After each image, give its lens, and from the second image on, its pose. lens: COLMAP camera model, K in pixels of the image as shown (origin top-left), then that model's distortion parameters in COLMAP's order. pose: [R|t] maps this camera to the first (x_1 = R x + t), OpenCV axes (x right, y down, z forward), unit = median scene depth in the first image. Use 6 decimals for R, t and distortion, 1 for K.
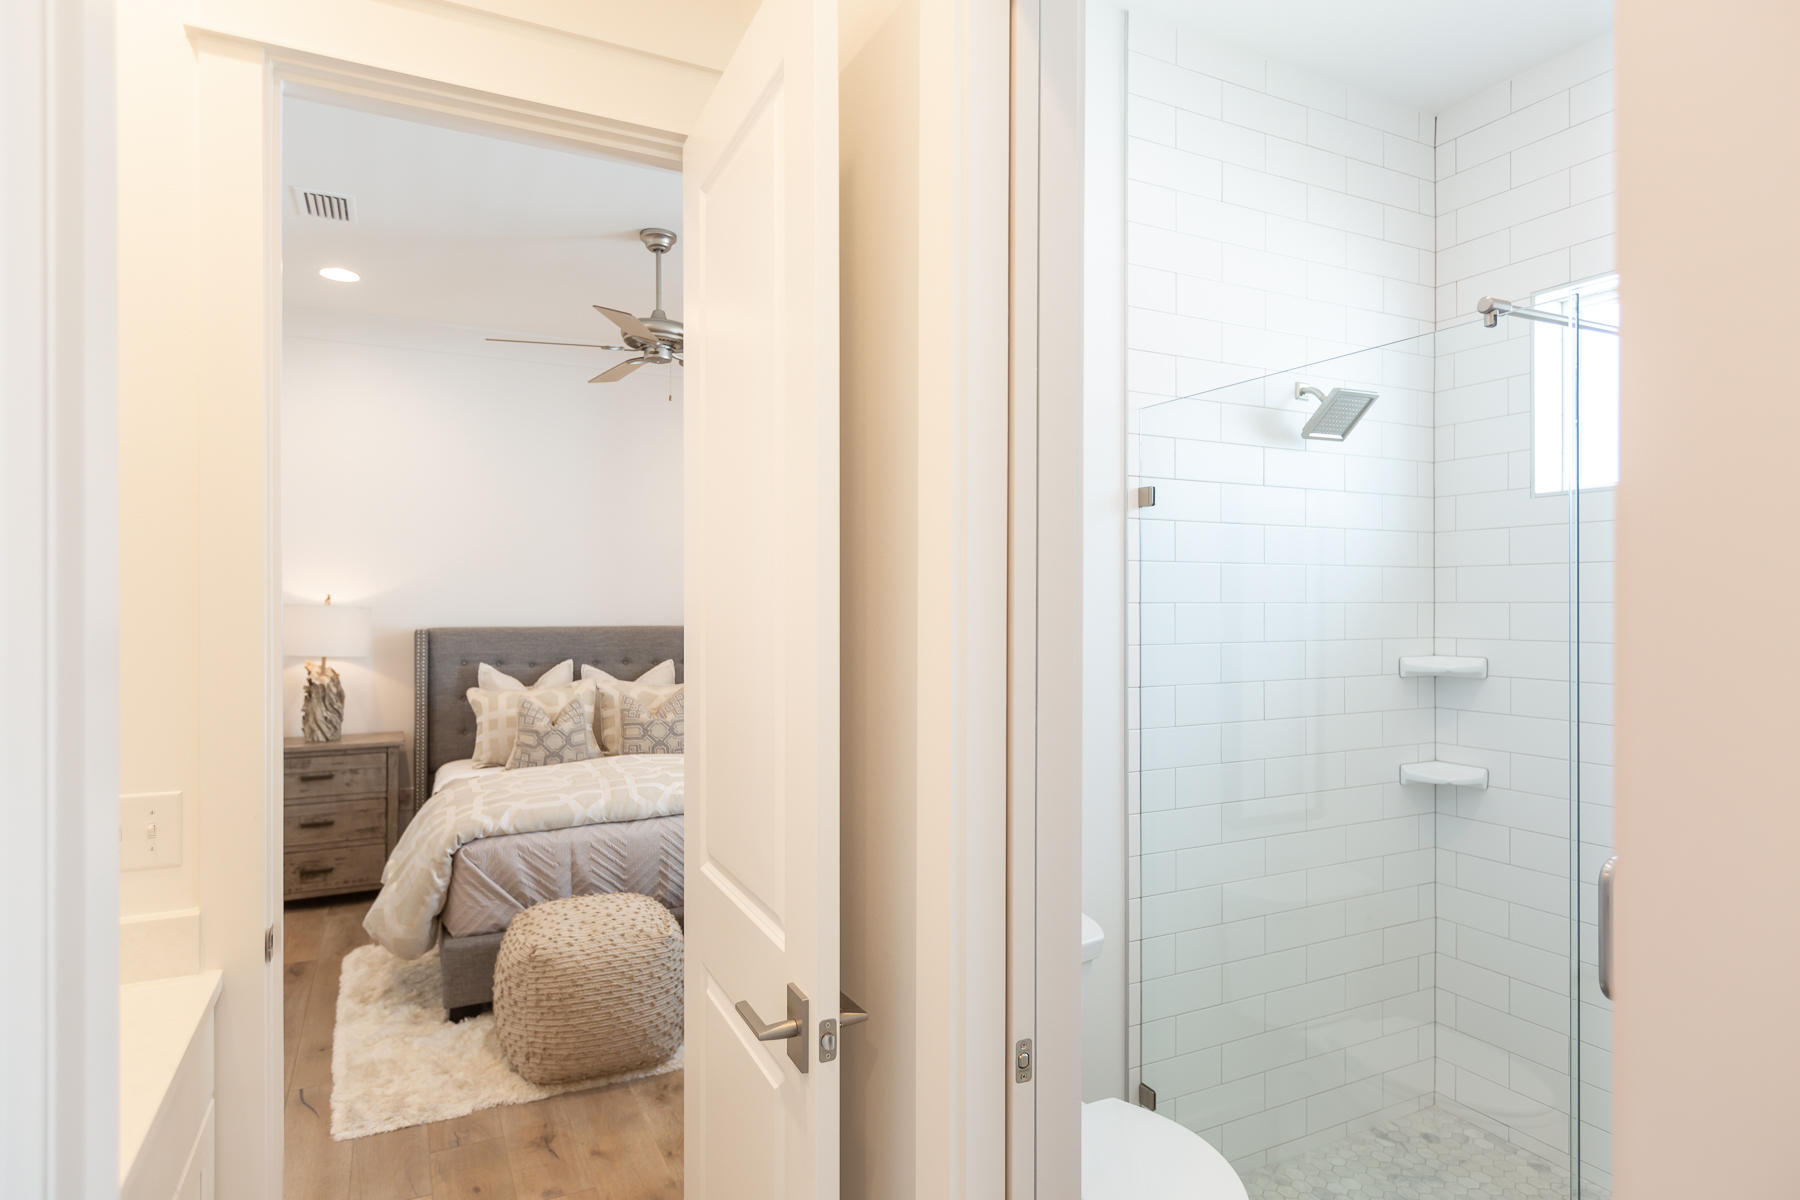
lens RADIAL K [[1020.5, 0, 906.7], [0, 1020.5, 591.2], [0, 0, 1]] dist [0.005419, 0.000355]
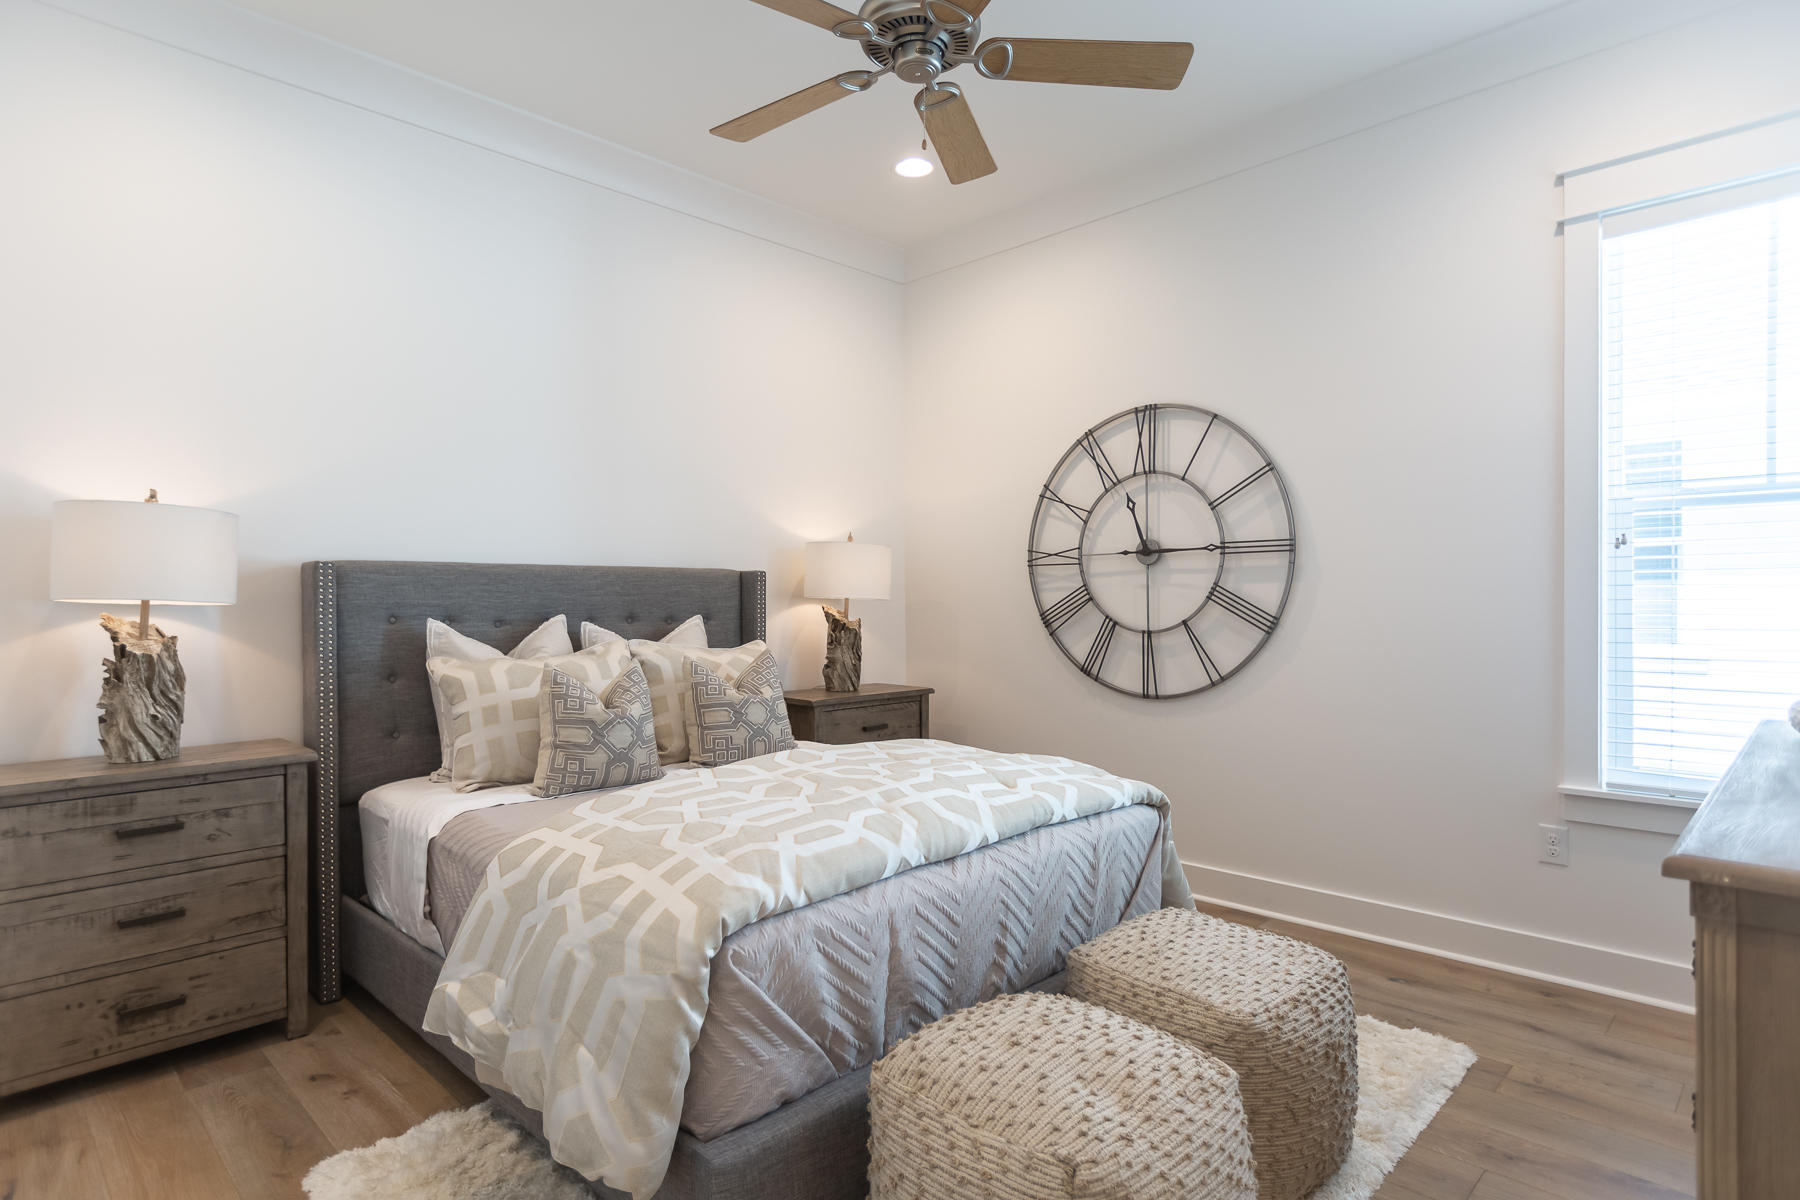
lens RADIAL K [[969.4, 0, 895.4], [0, 969.4, 604.2], [0, 0, 1]] dist [0.007395, -0.000361]
pose [[0.948533, -0.010881, 0.316491, -0.361209], [0.007851, 0.999910, 0.010848, 0.061942], [-0.316581, -0.007805, 0.948533, 0.393397]]
